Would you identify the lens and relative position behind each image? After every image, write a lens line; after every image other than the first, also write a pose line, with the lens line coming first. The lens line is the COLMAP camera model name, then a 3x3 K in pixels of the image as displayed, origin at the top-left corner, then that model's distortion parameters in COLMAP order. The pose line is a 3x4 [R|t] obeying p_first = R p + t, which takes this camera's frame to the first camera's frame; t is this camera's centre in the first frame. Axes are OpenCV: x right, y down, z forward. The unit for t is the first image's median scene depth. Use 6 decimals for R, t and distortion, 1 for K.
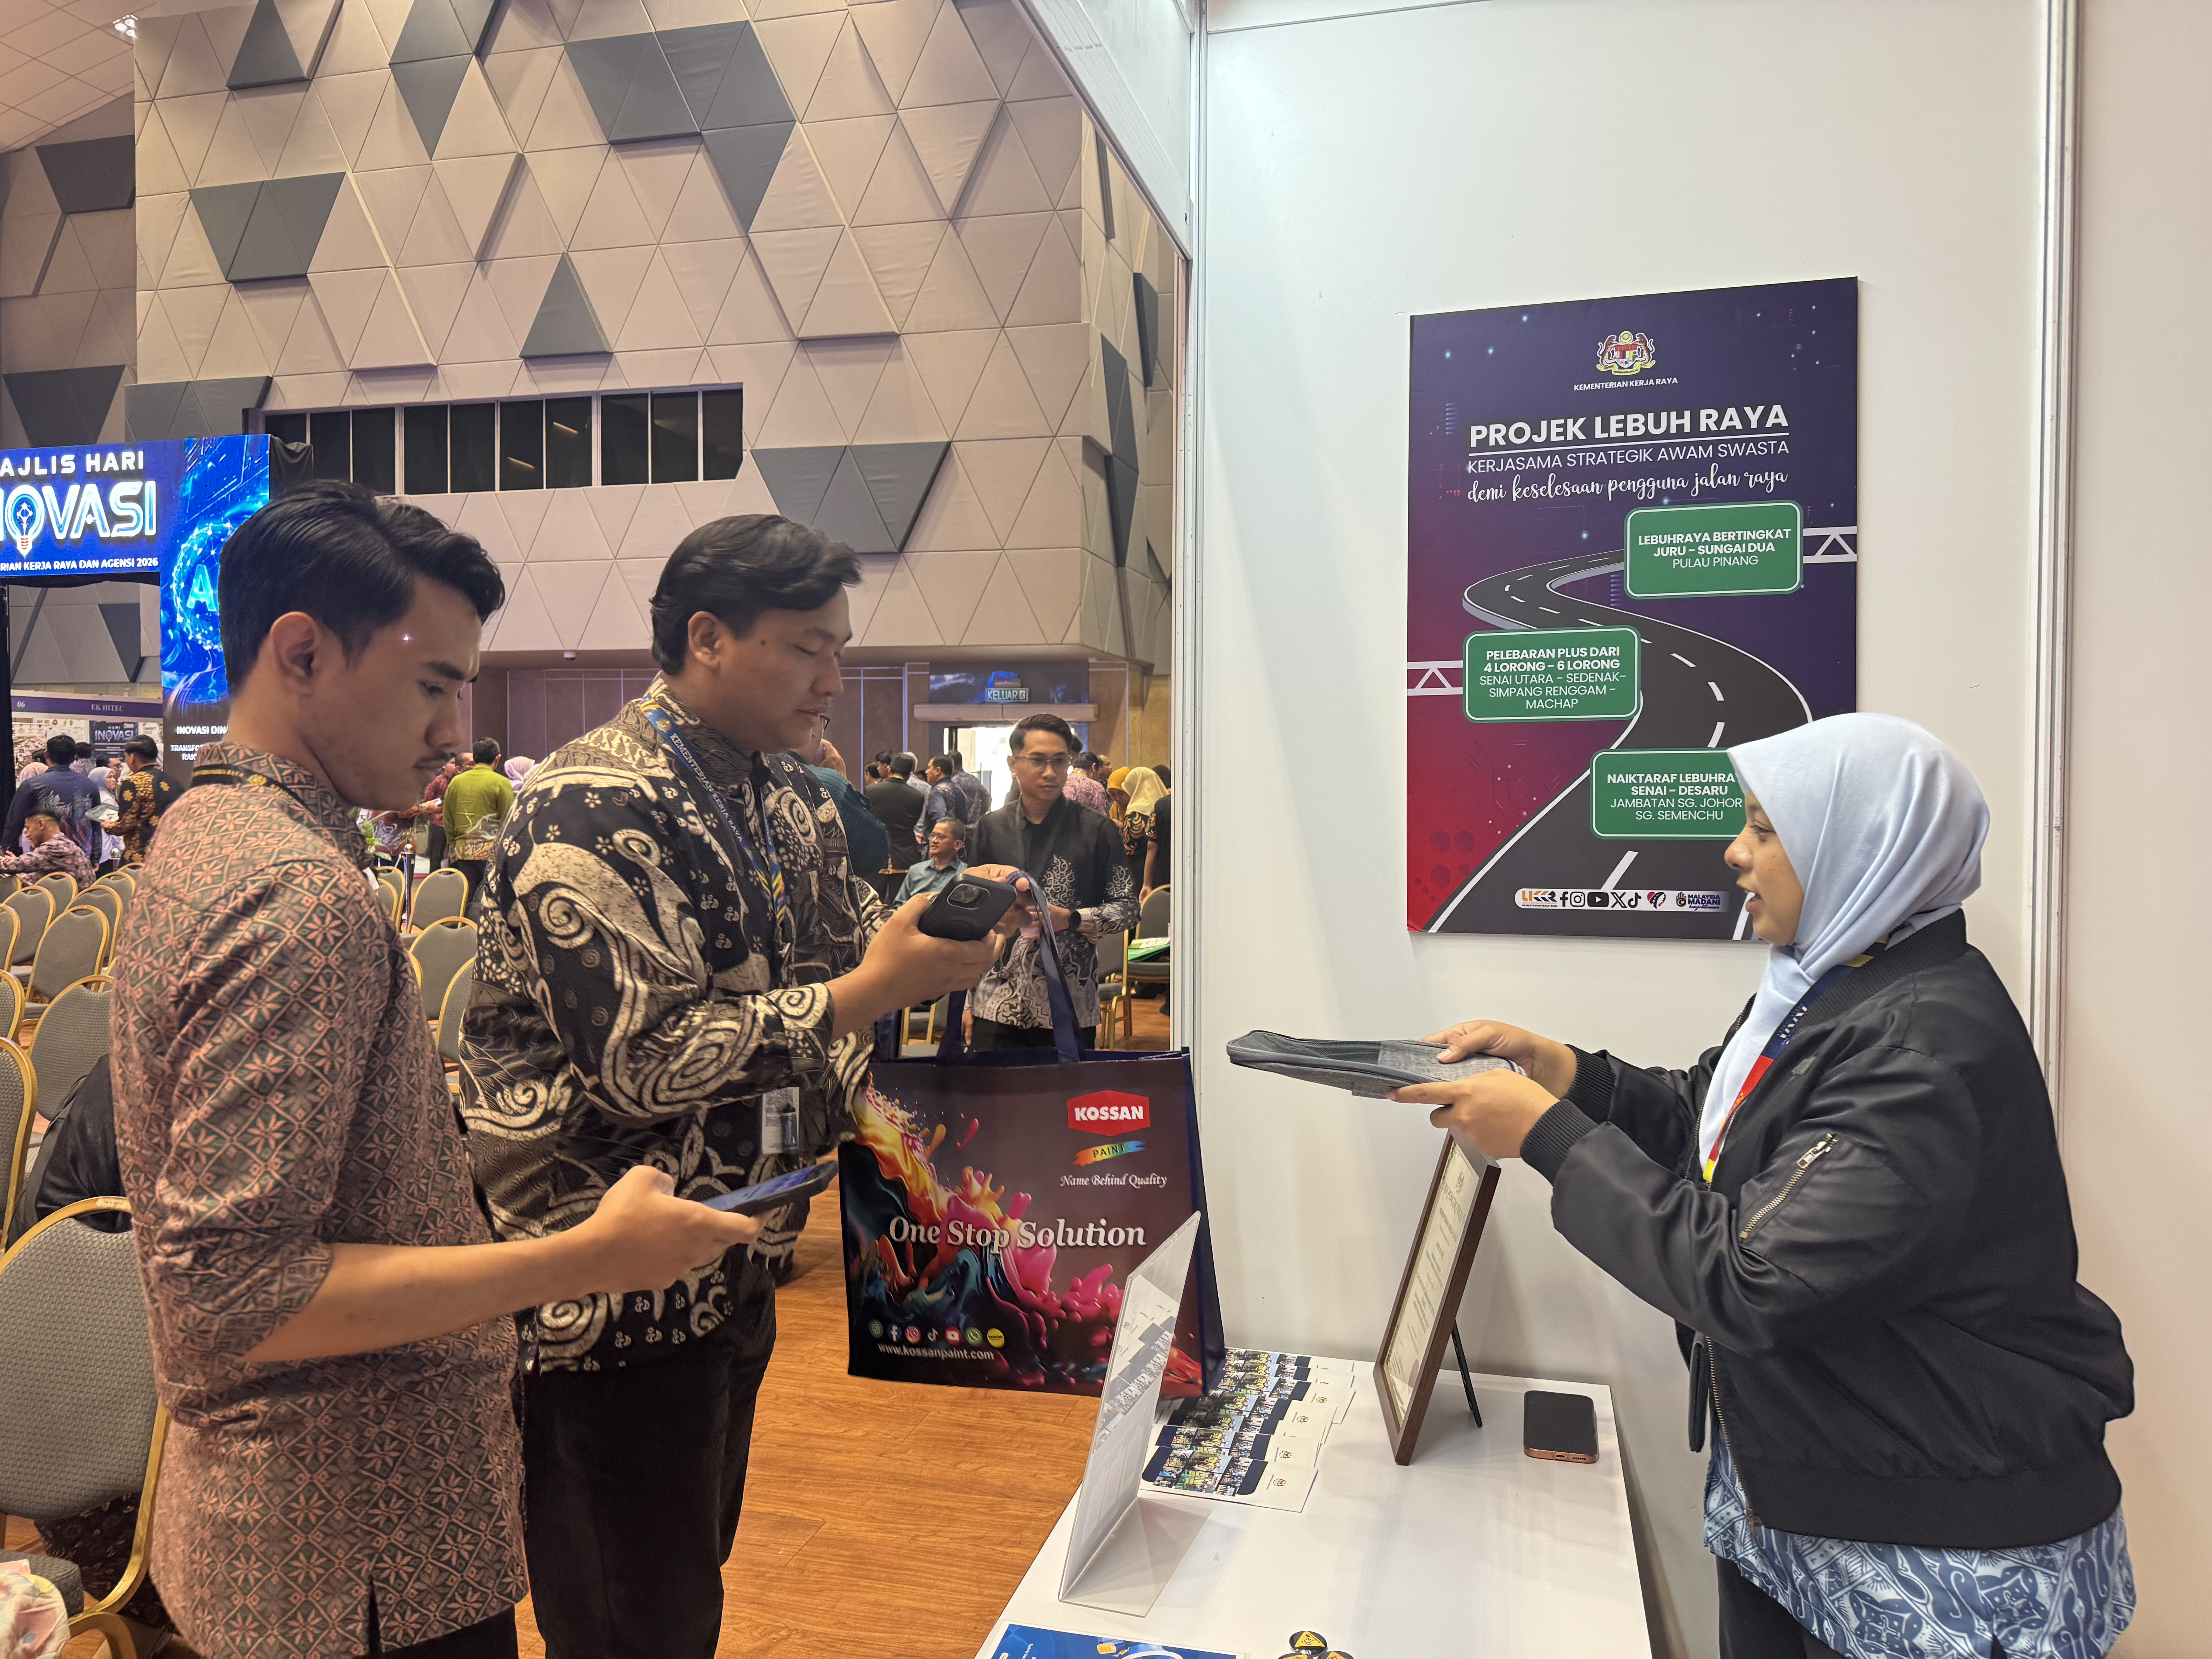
lens RADIAL K [[1566.0, 0, 1117.2], [0, 1566.0, 822.4], [0, 0, 1]] dist [0.024515, -0.036136]
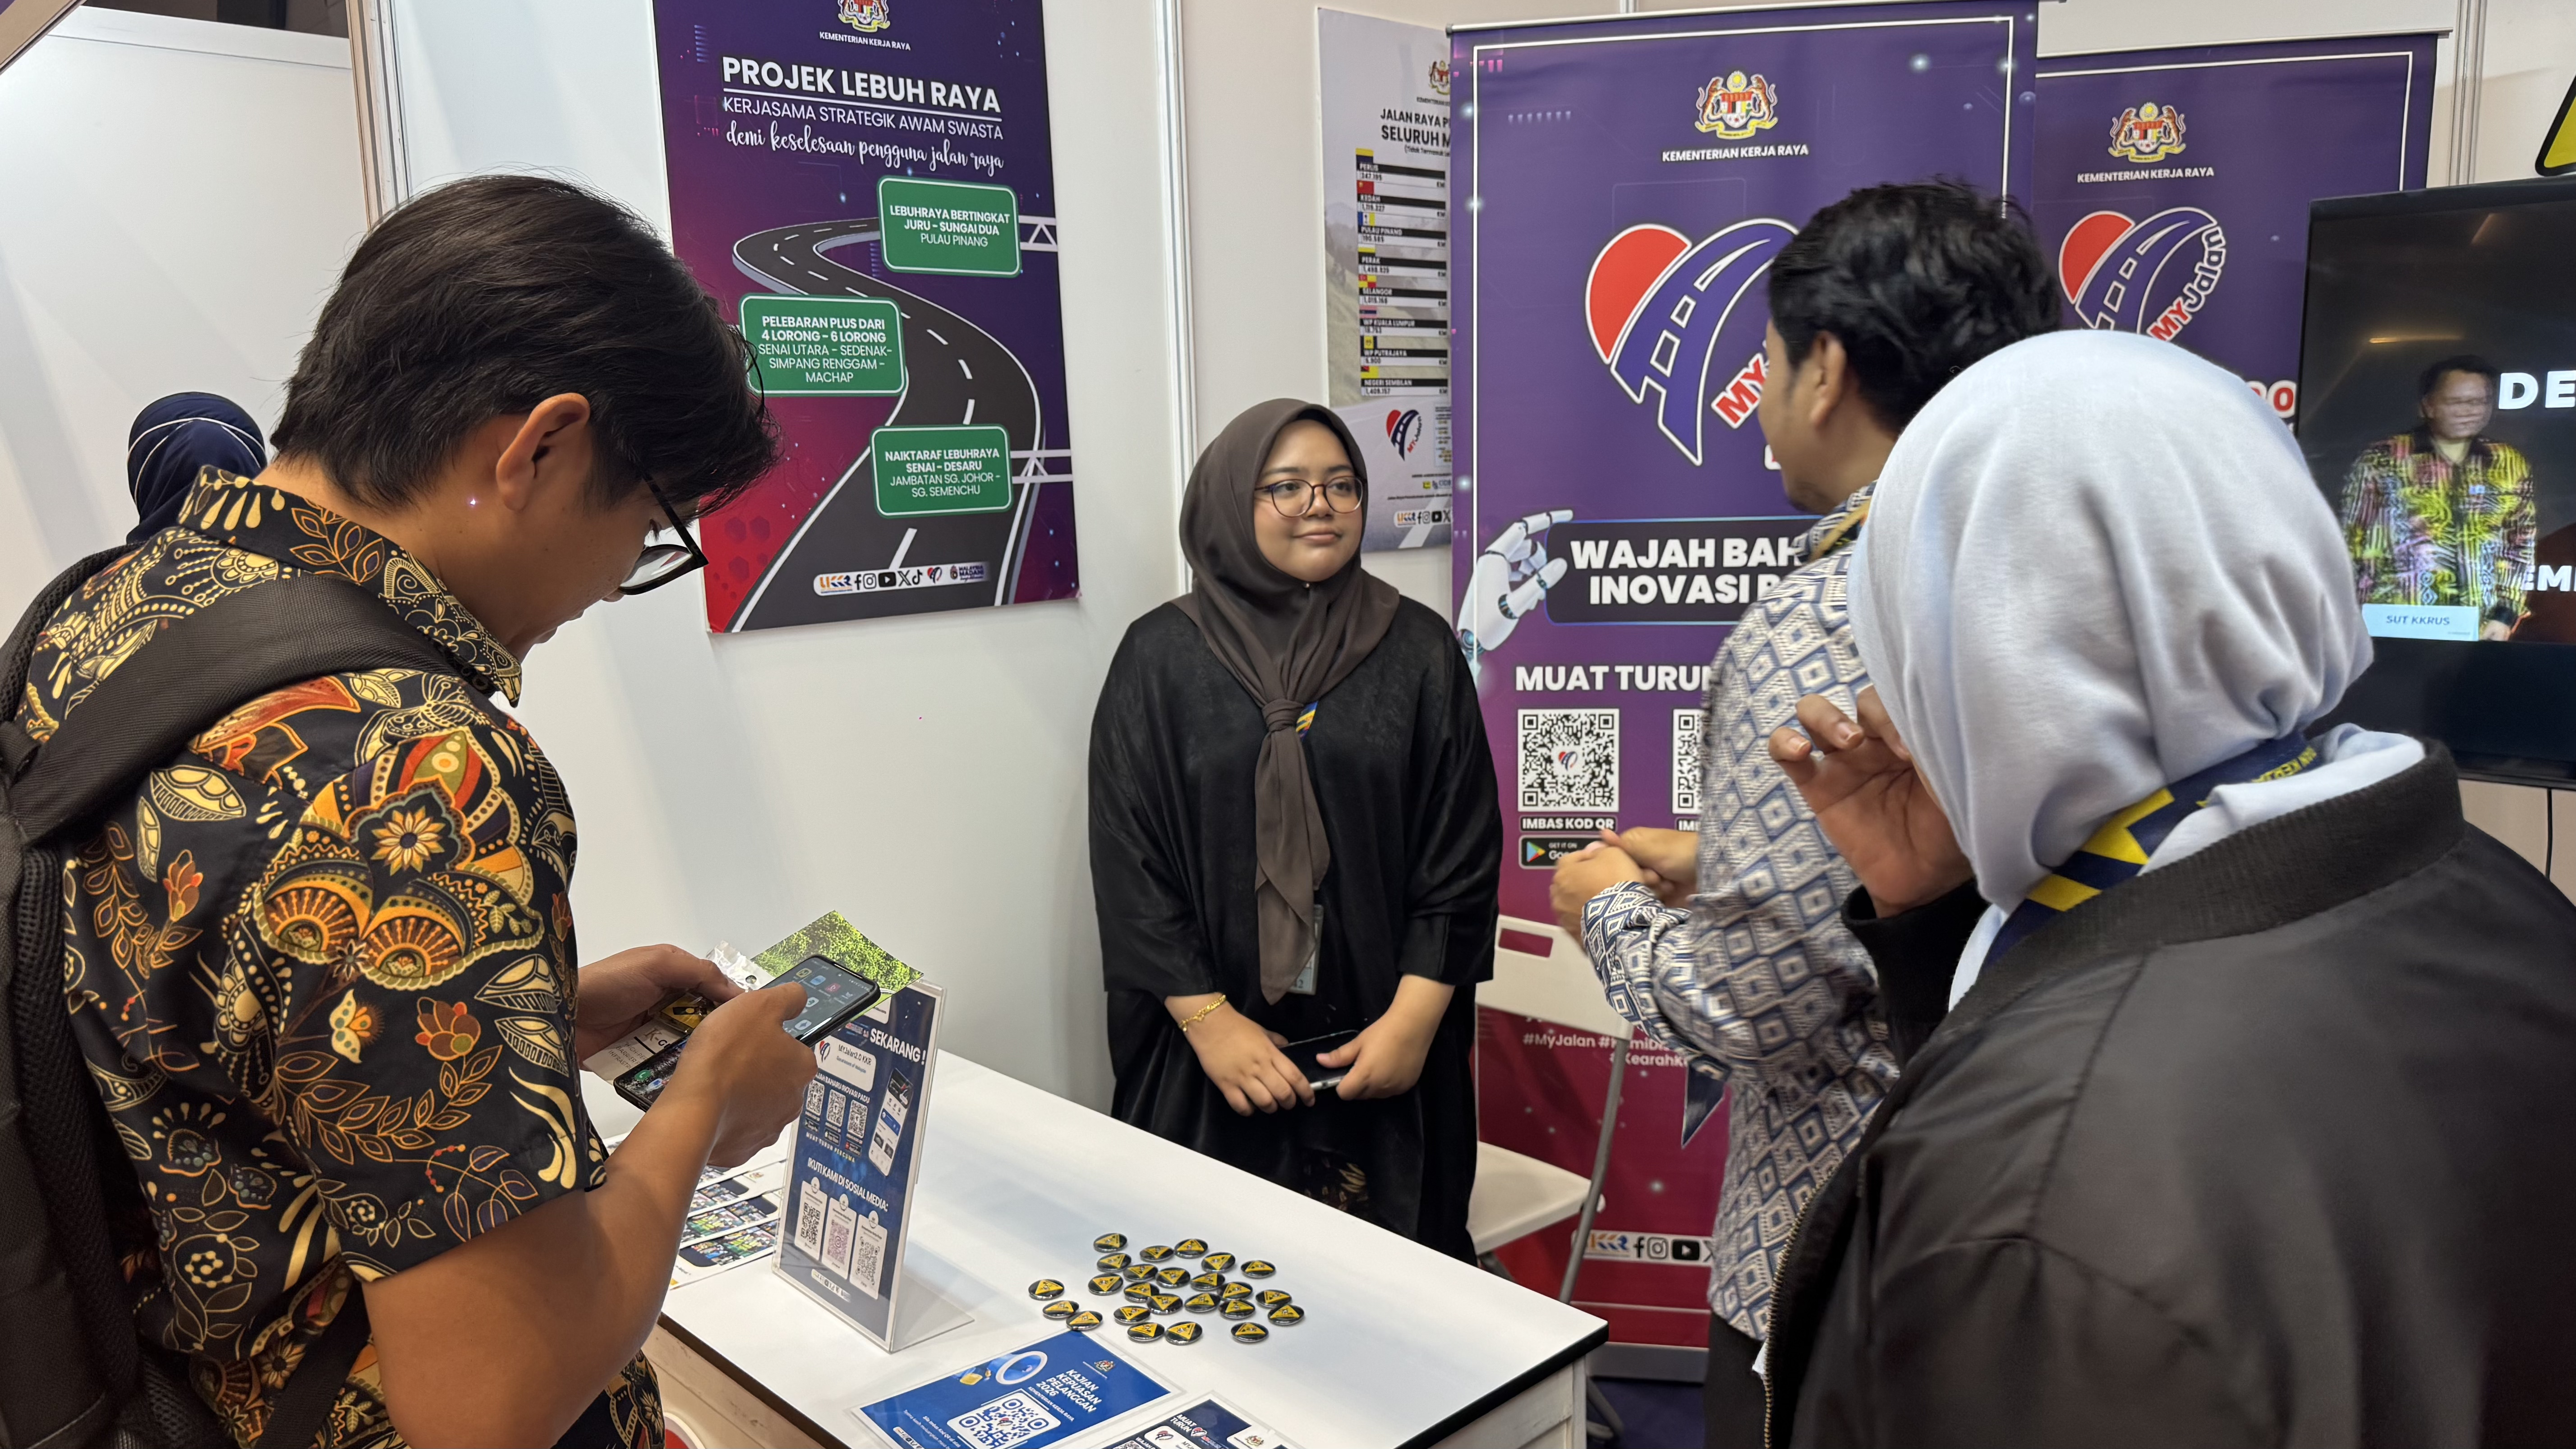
lens RADIAL K [[1825.2, 0, 1329.1], [0, 1825.2, 779.0], [0, 0, 1]] dist [0.037328, -0.053607]
pose [[0.513622, -0.167627, 0.841483, -0.542502], [0.053657, 0.985086, 0.163483, -0.000498], [-0.856337, -0.038817, 0.514956, 0.151001]]
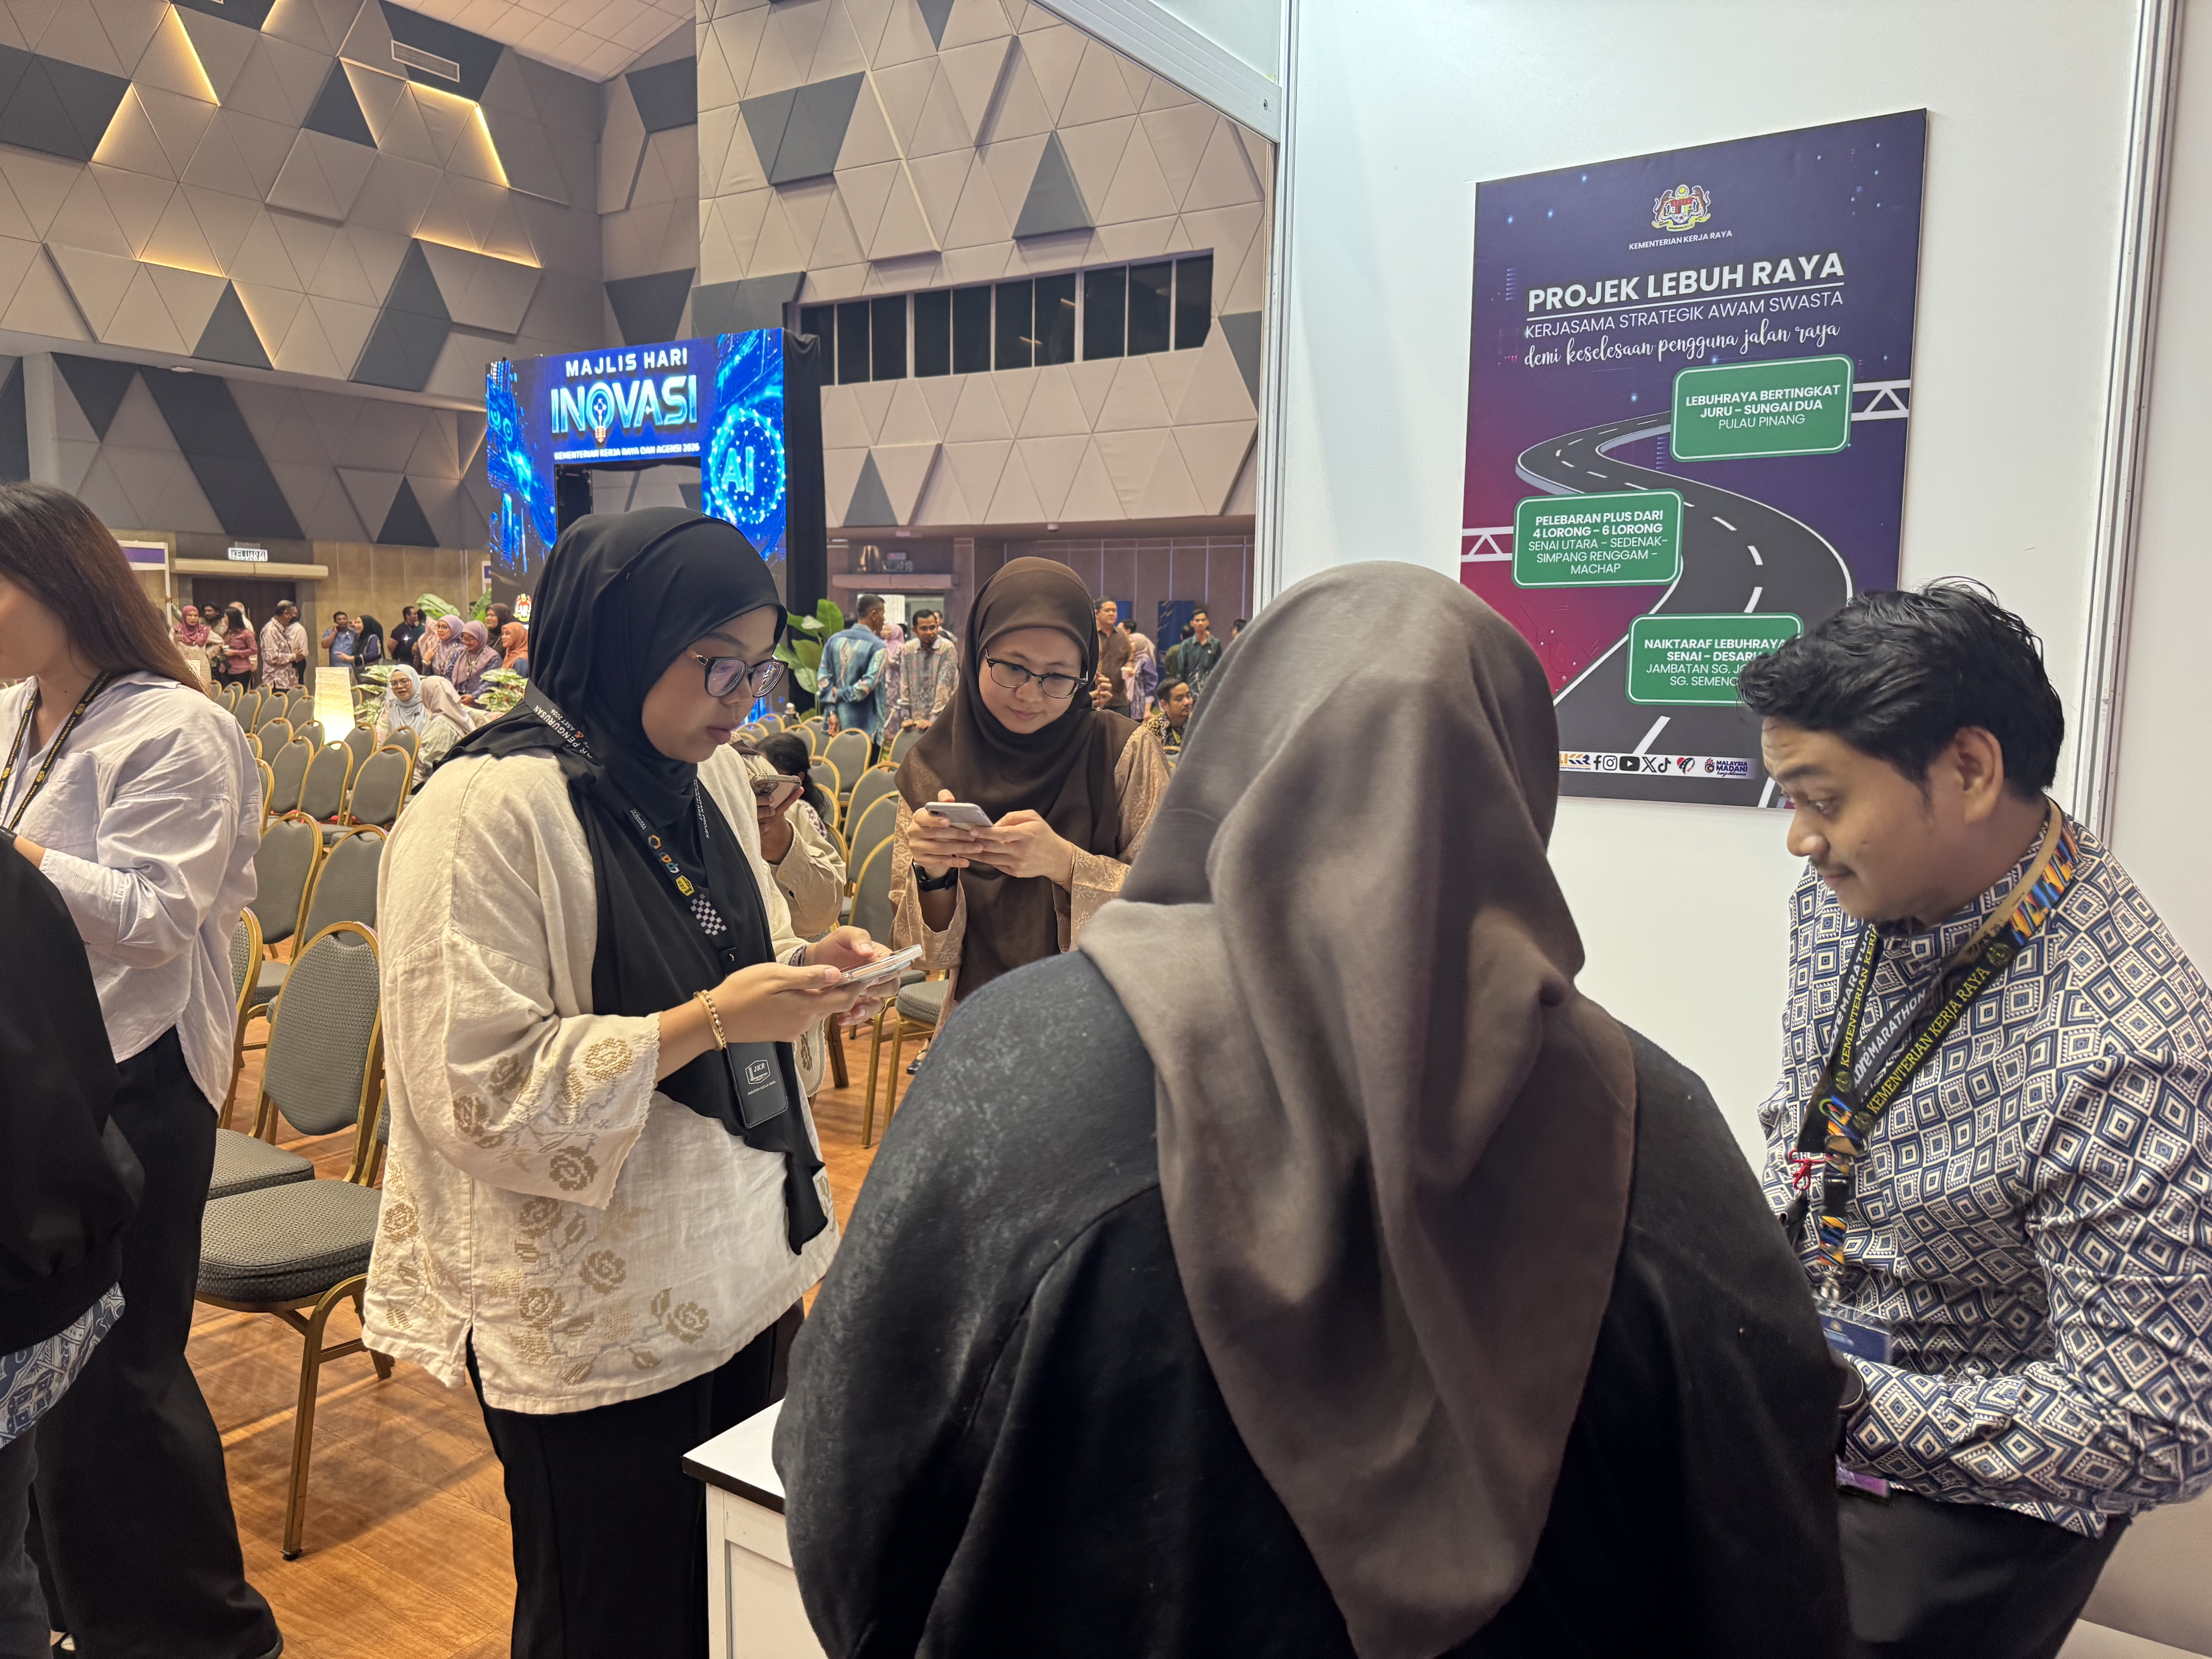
lens RADIAL K [[1566.0, 0, 1114.1], [0, 1566.0, 838.7], [0, 0, 1]] dist [0.024515, -0.036136]
pose [[0.948353, 0.050325, -0.313198, 0.305678], [-0.020558, 0.995010, 0.097631, 0.005527], [0.316549, -0.086150, 0.944656, -0.074067]]
